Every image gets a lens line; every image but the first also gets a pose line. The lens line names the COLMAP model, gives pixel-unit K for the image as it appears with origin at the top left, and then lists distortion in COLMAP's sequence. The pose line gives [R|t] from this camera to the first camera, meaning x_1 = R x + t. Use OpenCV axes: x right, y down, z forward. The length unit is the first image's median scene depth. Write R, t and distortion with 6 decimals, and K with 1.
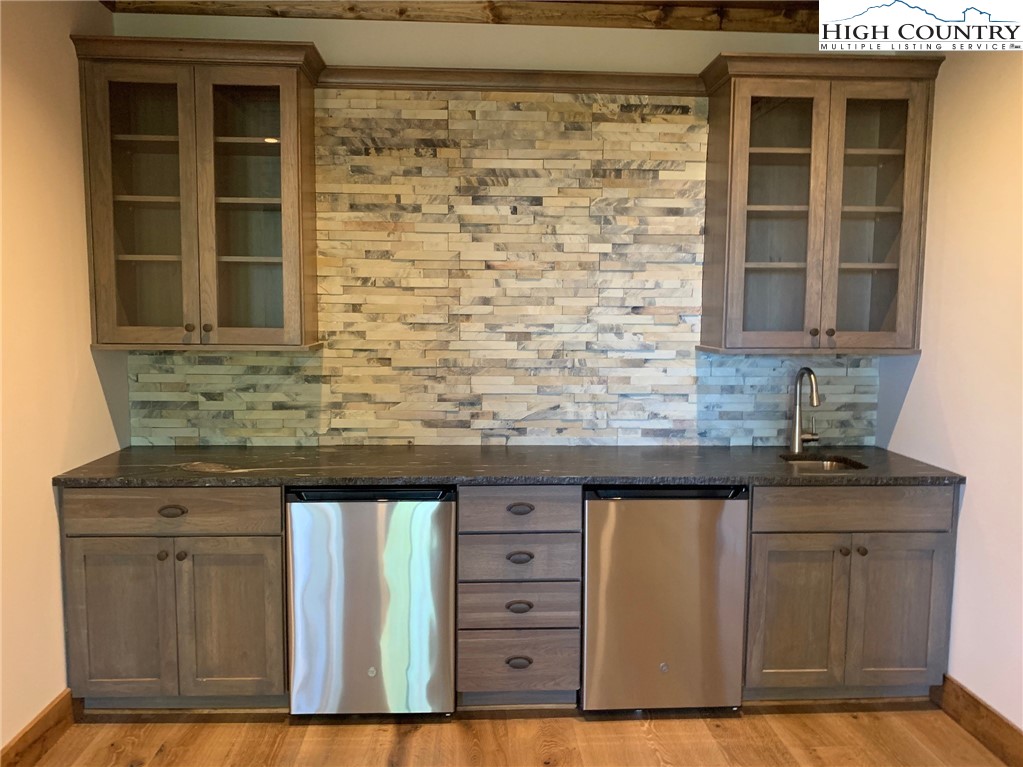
lens RADIAL K [[781.0, 0, 504.4], [0, 781.0, 385.0], [0, 0, 1]] dist [0.039605, -0.055413]
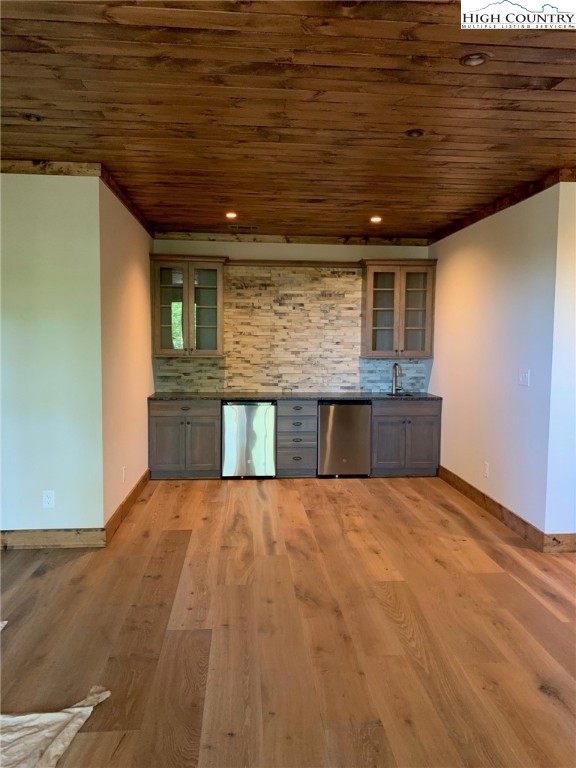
lens RADIAL K [[586.3, 0, 292.1], [0, 586.3, 383.7], [0, 0, 1]] dist [0.039605, -0.055413]
pose [[0.999196, -0.003604, 0.039935, -0.080023], [0.004554, 0.999709, -0.023710, 0.100246], [-0.039838, 0.023873, 0.998921, -1.115746]]
